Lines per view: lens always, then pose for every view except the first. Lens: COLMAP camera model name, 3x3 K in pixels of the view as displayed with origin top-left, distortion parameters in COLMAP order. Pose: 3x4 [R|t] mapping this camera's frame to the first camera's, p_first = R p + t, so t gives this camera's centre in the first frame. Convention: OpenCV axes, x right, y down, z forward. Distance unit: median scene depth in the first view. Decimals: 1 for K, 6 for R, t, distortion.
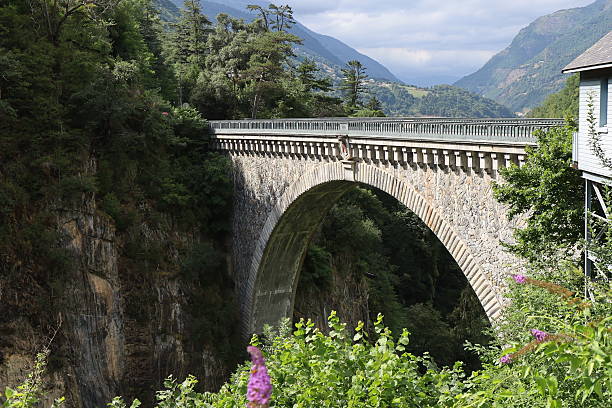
lens RADIAL K [[1093.8, 0, 306.0], [0, 1093.8, 204.0], [0, 0, 1]] dist [0.367160, 0.071742]
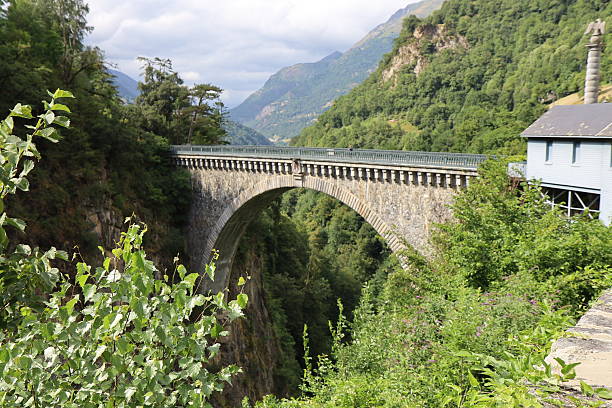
lens RADIAL K [[1093.8, 0, 306.0], [0, 1093.8, 204.0], [0, 0, 1]] dist [0.367160, 0.071742]
pose [[0.933882, 0.002910, 0.357570, -0.469625], [0.001710, 0.999919, -0.012603, 0.021189], [-0.357578, 0.012381, 0.933801, -0.438828]]
